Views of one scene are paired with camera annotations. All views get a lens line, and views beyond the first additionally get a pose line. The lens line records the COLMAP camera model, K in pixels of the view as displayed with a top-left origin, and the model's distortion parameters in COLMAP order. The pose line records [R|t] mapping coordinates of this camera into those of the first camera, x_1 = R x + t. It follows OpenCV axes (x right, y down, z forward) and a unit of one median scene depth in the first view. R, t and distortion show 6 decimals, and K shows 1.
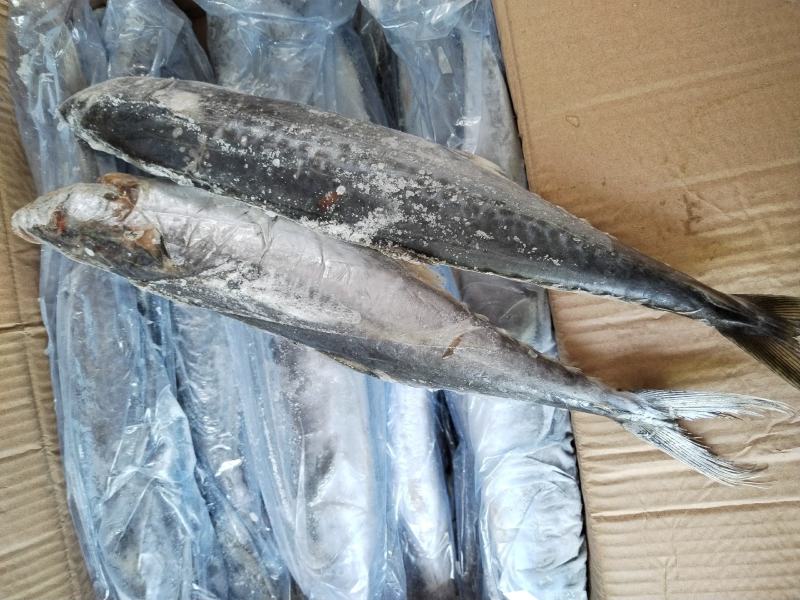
lens RADIAL K [[597.2, 0, 395.2], [0, 597.2, 294.0], [0, 0, 1]] dist [-0.010090, -0.009683]
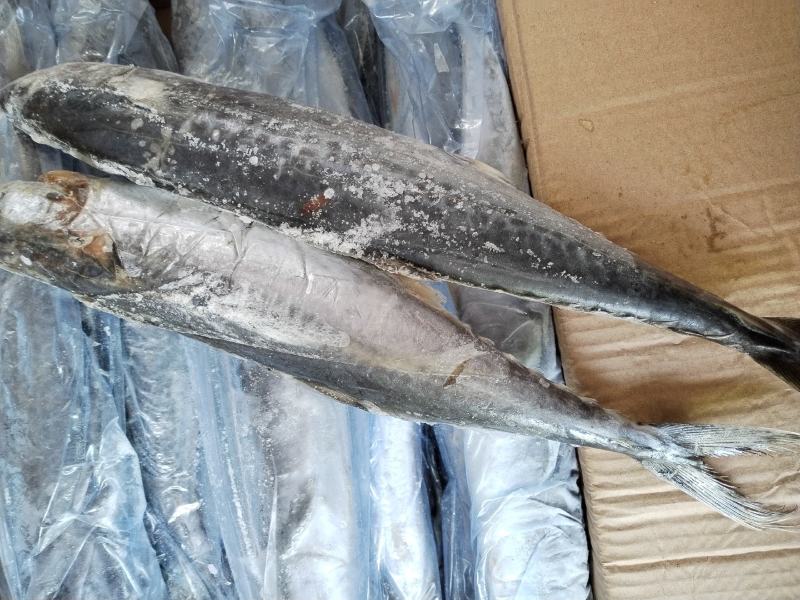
lens RADIAL K [[597.2, 0, 395.2], [0, 597.2, 294.0], [0, 0, 1]] dist [-0.010090, -0.009683]
pose [[0.996802, 0.014425, 0.078600, -0.054446], [-0.011127, 0.999046, -0.042234, 0.007516], [-0.079134, 0.041224, 0.996011, 0.116180]]
